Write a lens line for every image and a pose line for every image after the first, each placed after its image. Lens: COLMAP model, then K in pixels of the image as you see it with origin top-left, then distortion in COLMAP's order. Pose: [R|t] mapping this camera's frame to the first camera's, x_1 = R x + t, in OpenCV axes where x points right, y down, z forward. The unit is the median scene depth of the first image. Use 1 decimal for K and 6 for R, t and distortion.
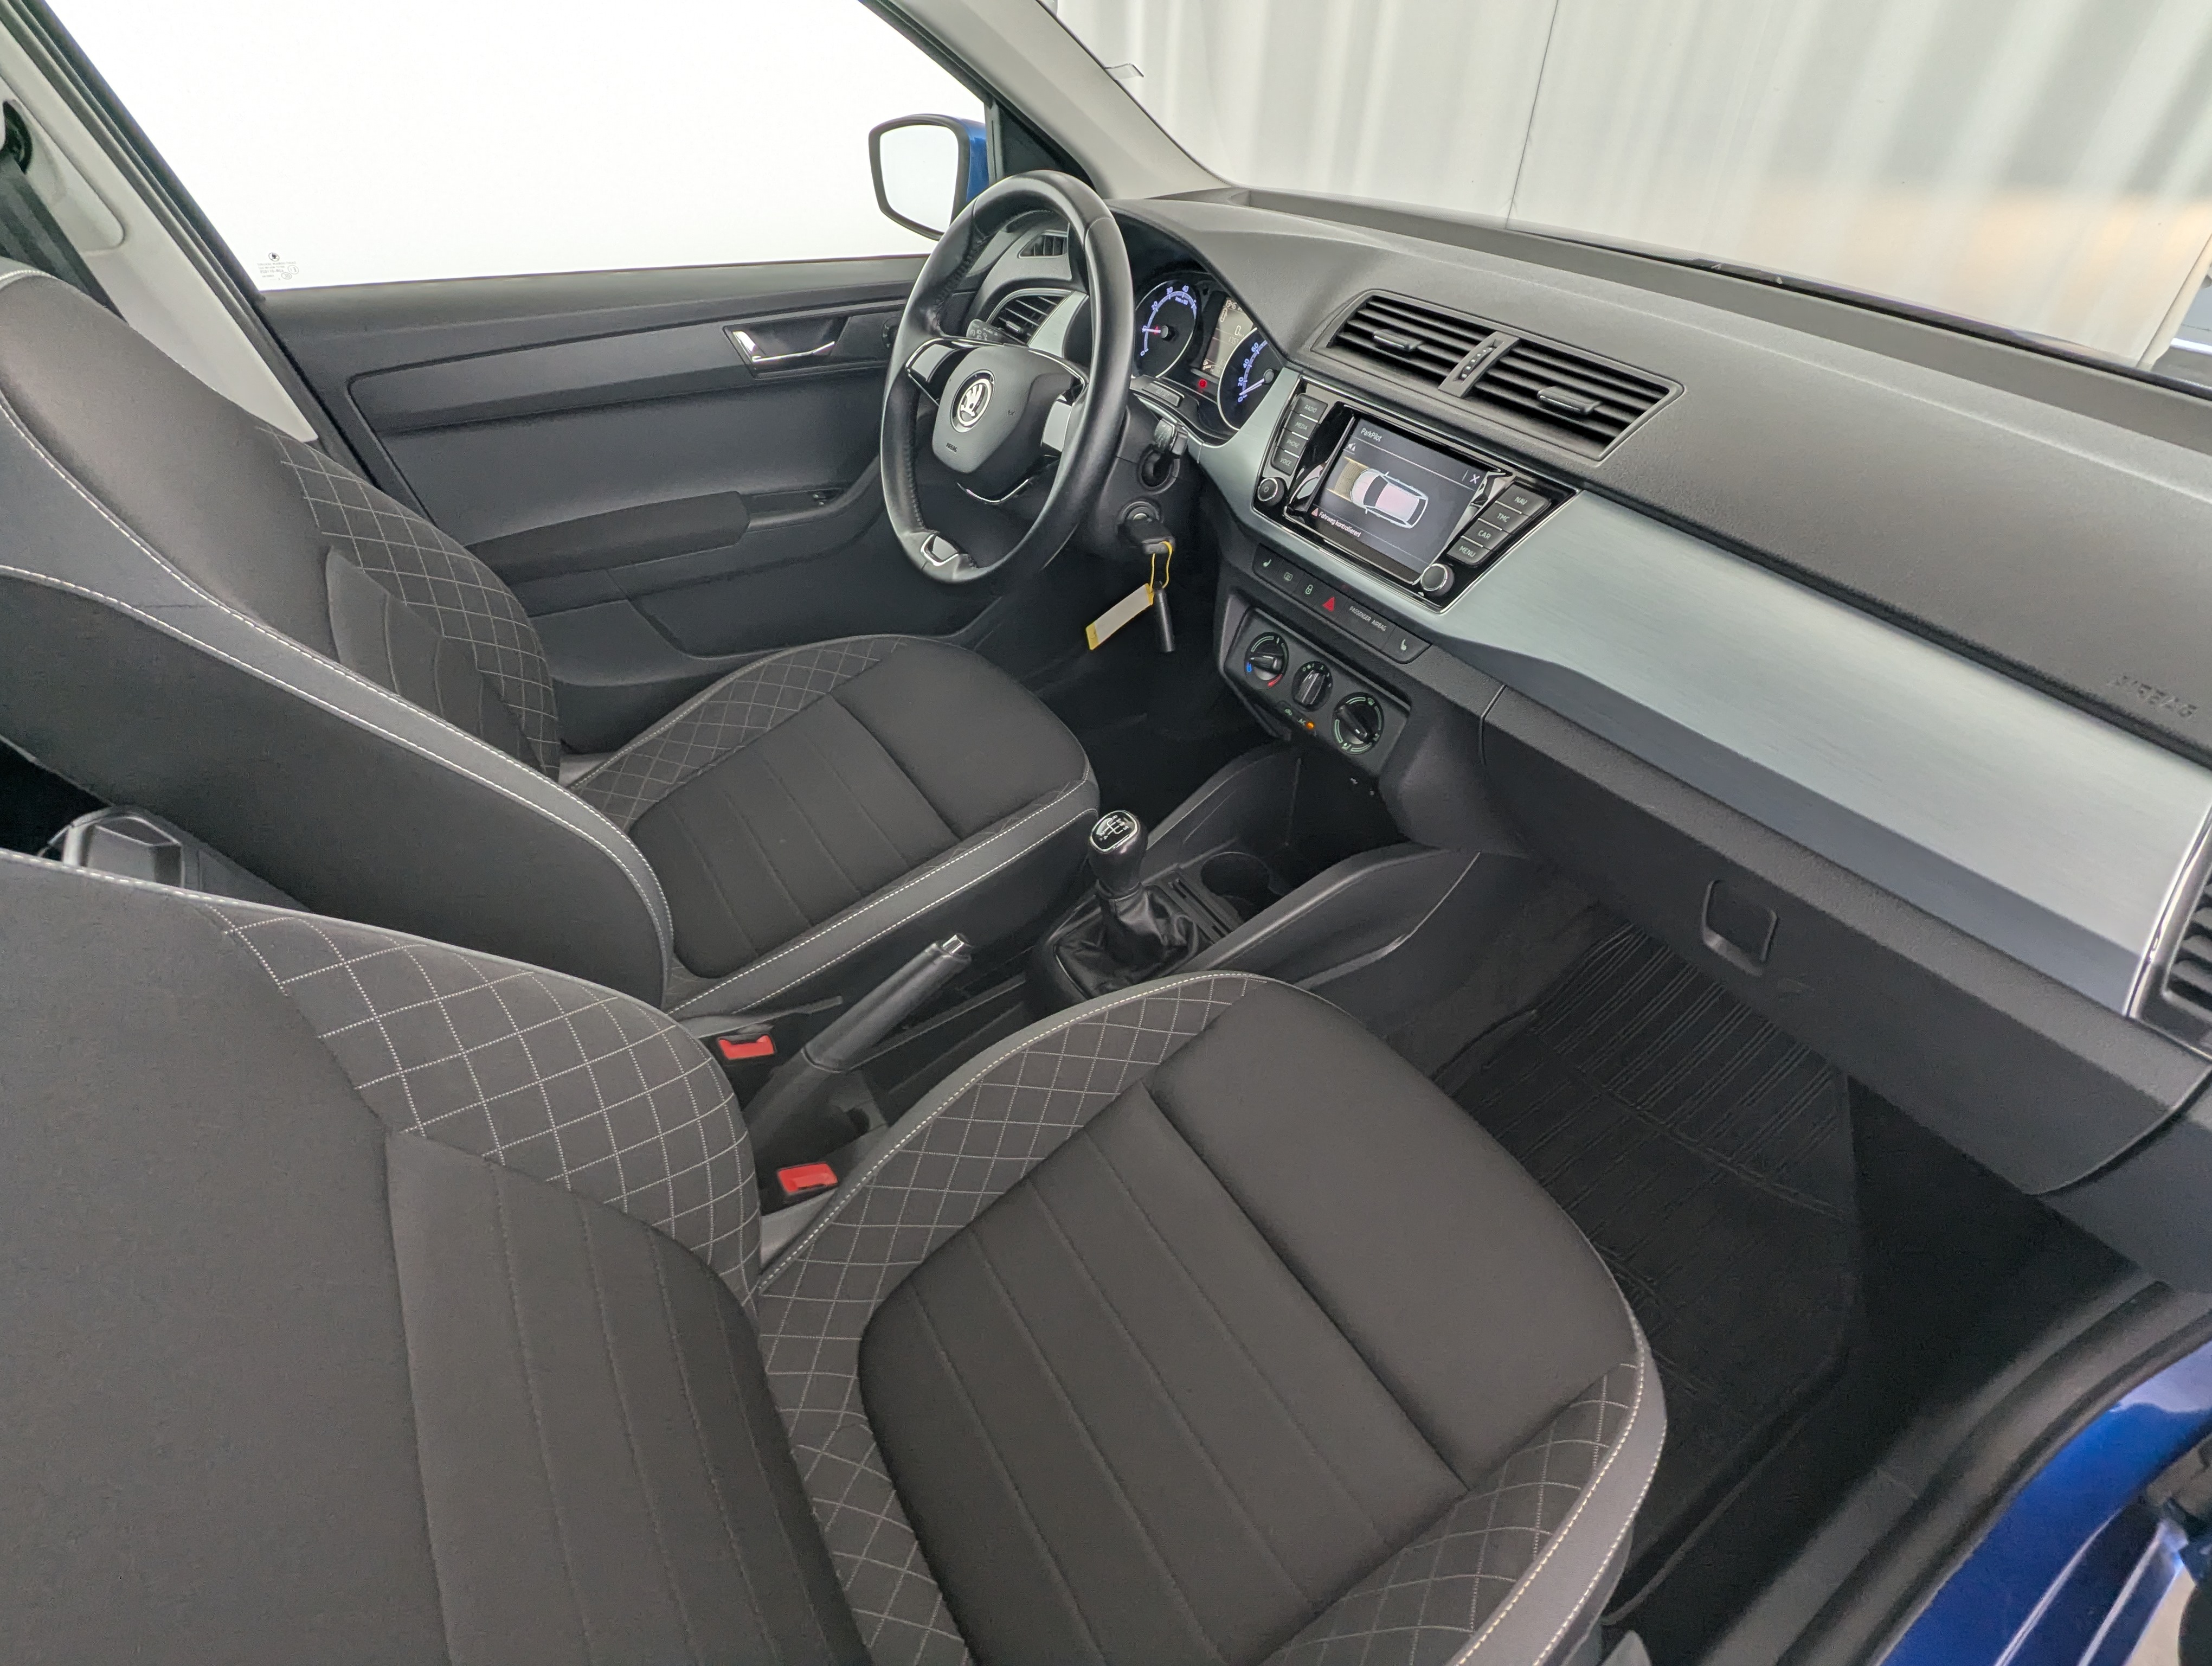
lens RADIAL K [[1045.9, 0, 1114.1], [0, 1045.9, 846.1], [0, 0, 1]] dist [-0.002978, 0.001195]
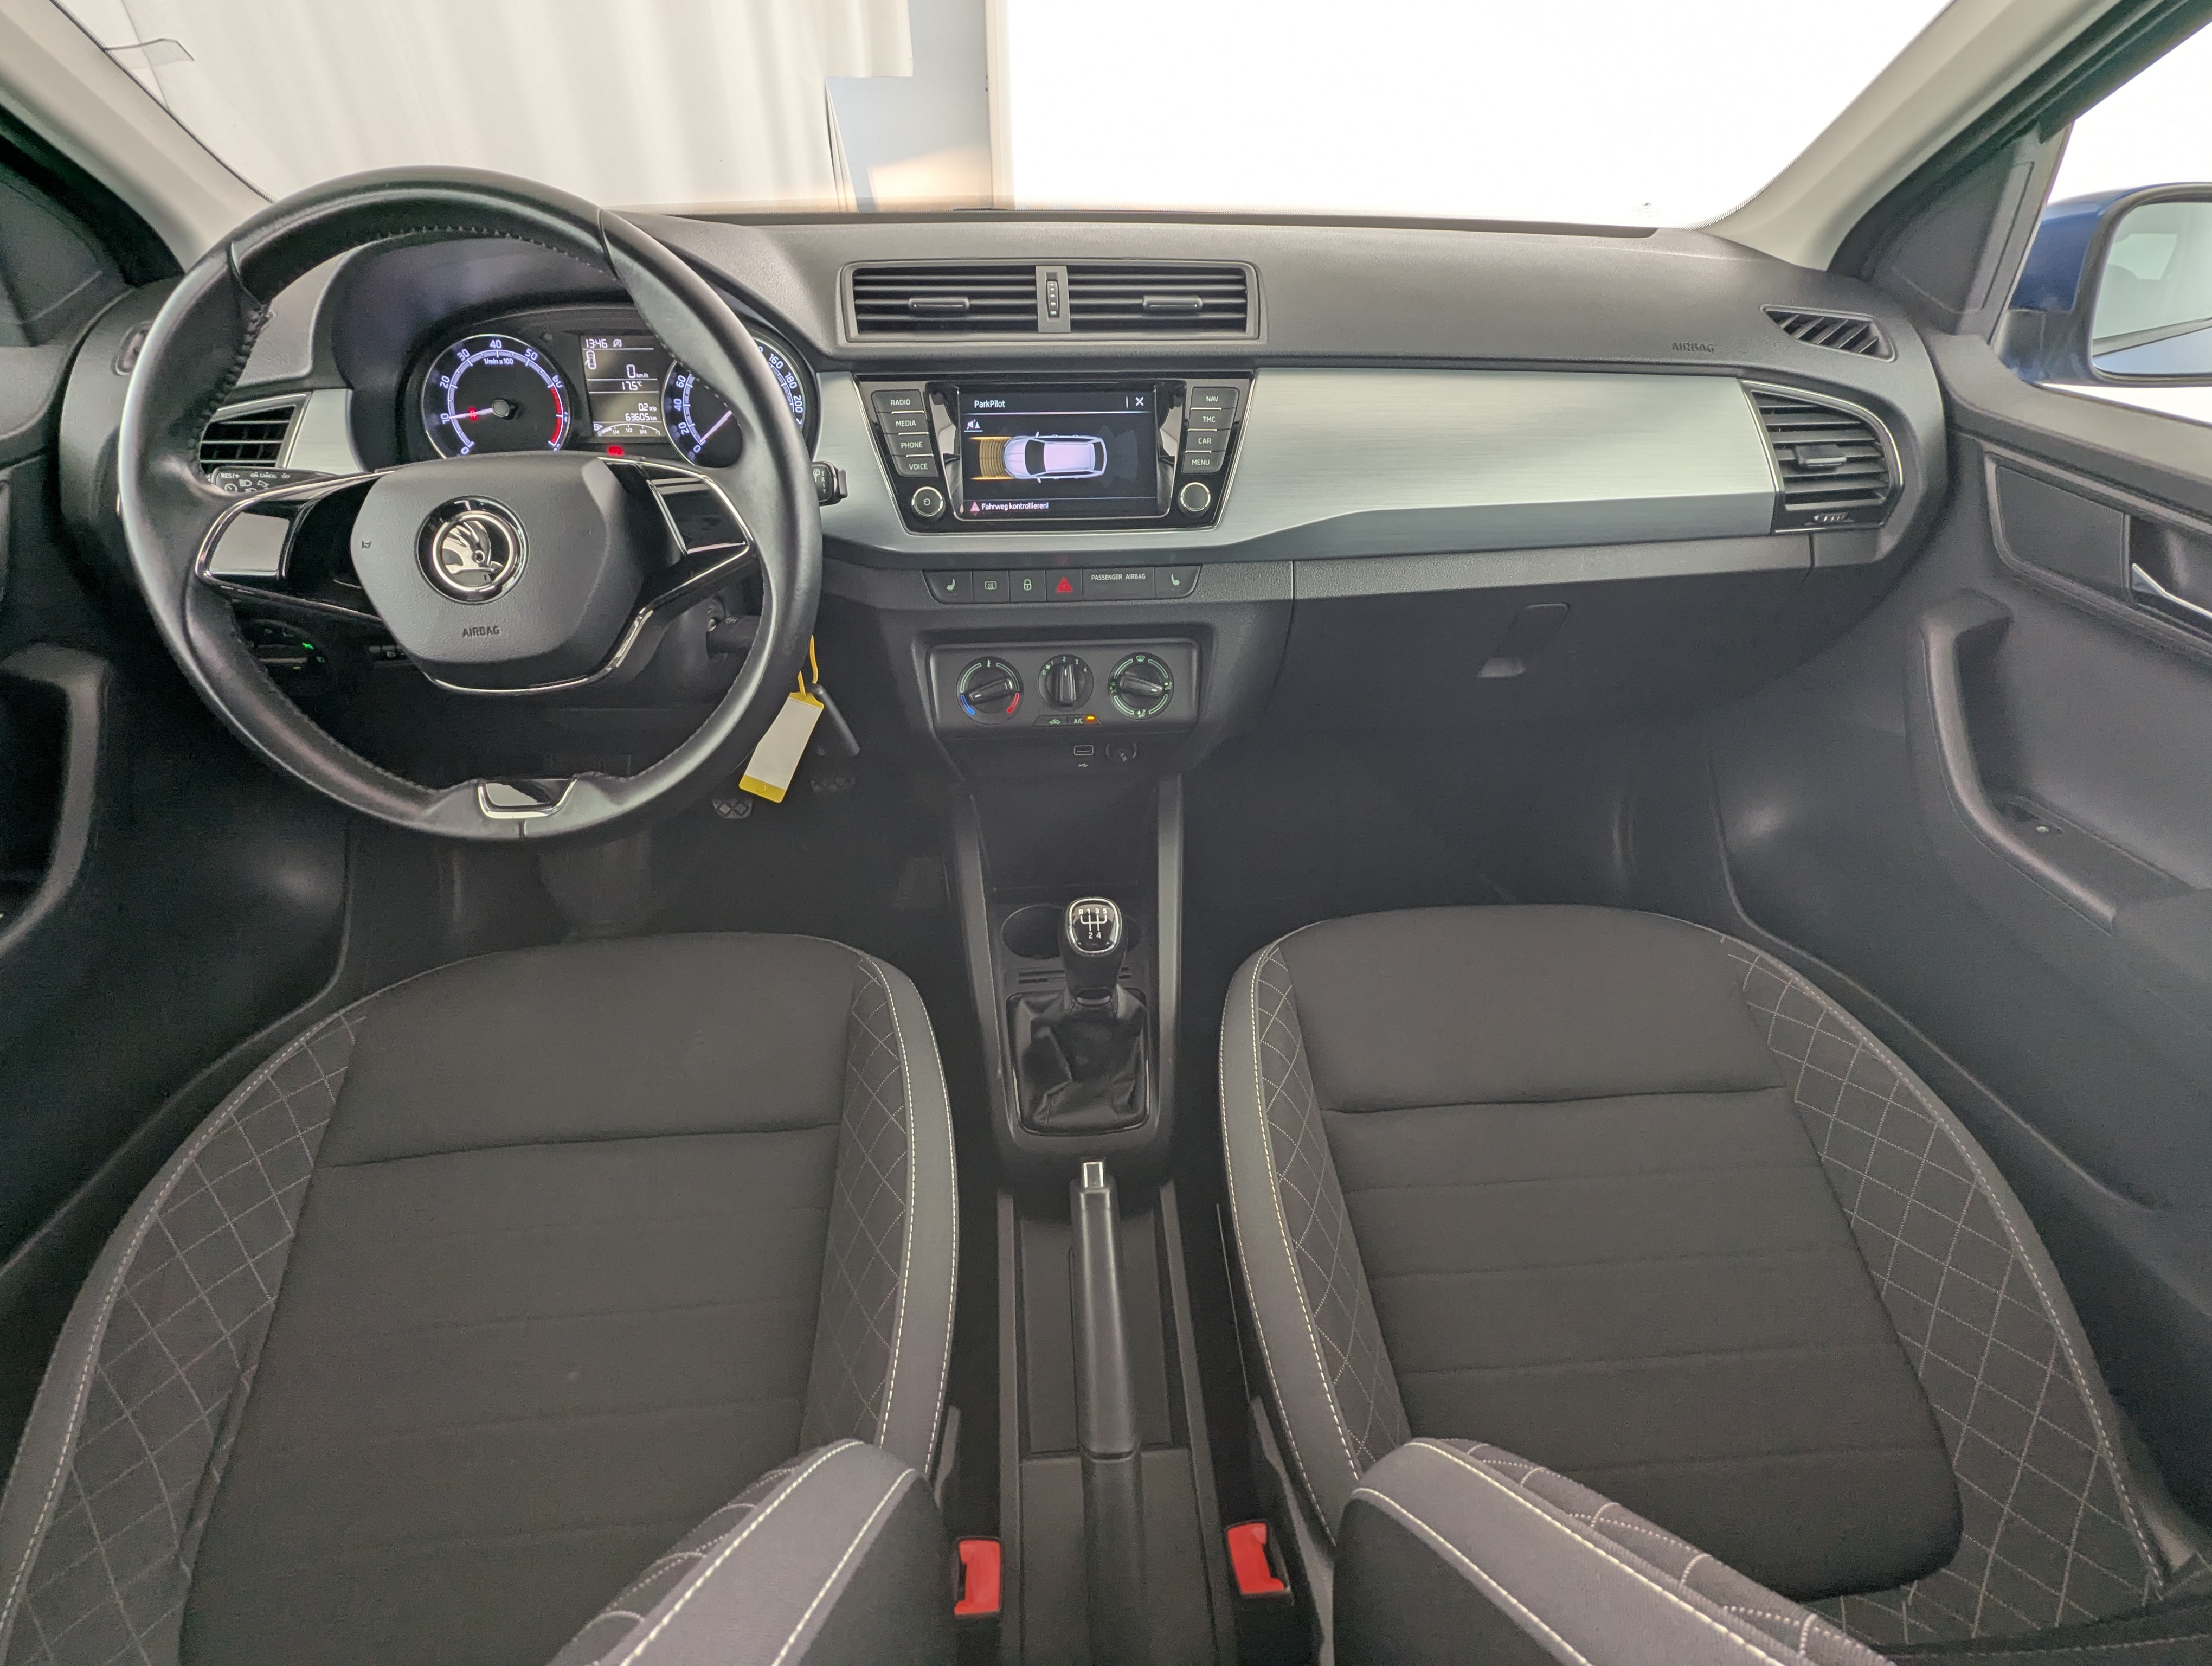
lens RADIAL K [[1045.9, 0, 1109.7], [0, 1045.9, 838.0], [0, 0, 1]] dist [-0.002978, 0.001195]
pose [[0.482125, -0.535285, 0.693560, -0.518476], [0.571841, 0.792024, 0.213767, -0.232712], [-0.663742, 0.293544, 0.687952, 0.429021]]
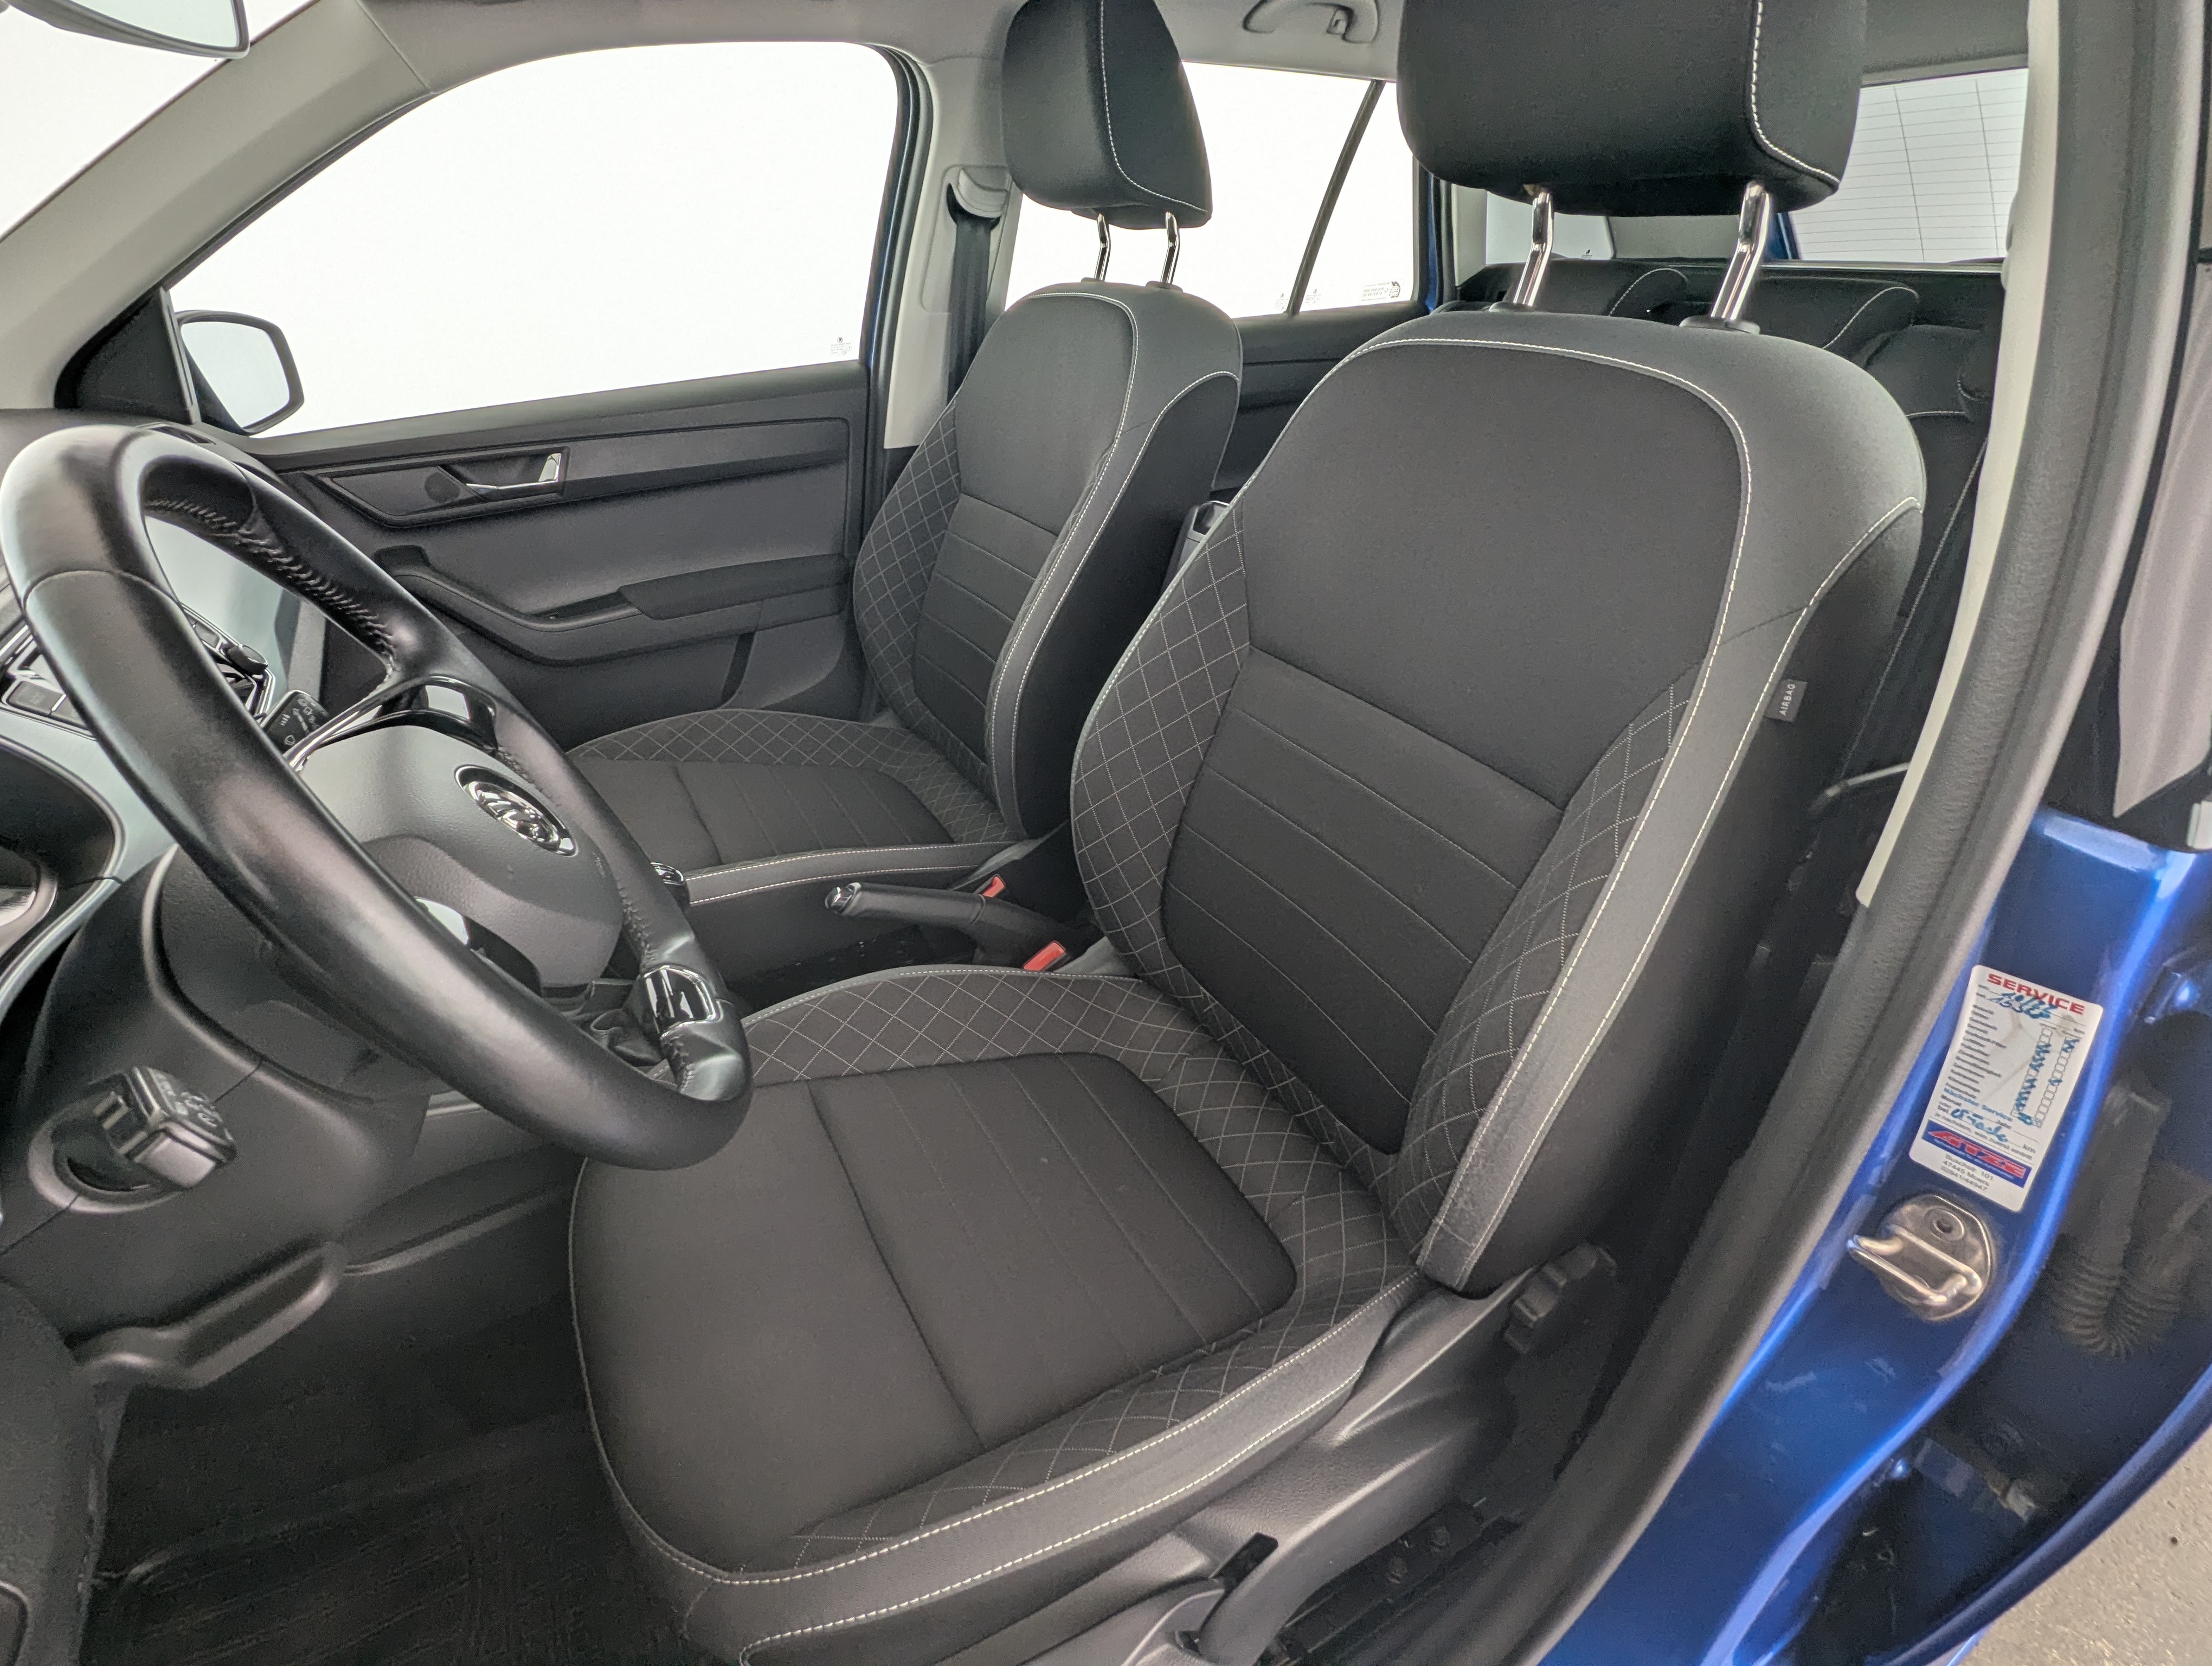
lens RADIAL K [[1045.9, 0, 1104.1], [0, 1045.9, 842.1], [0, 0, 1]] dist [-0.002978, 0.001195]
pose [[-0.997801, -0.038569, 0.053899, -0.492894], [0.038761, 0.320069, 0.946601, -0.984232], [-0.053761, 0.946609, -0.317870, 1.291230]]
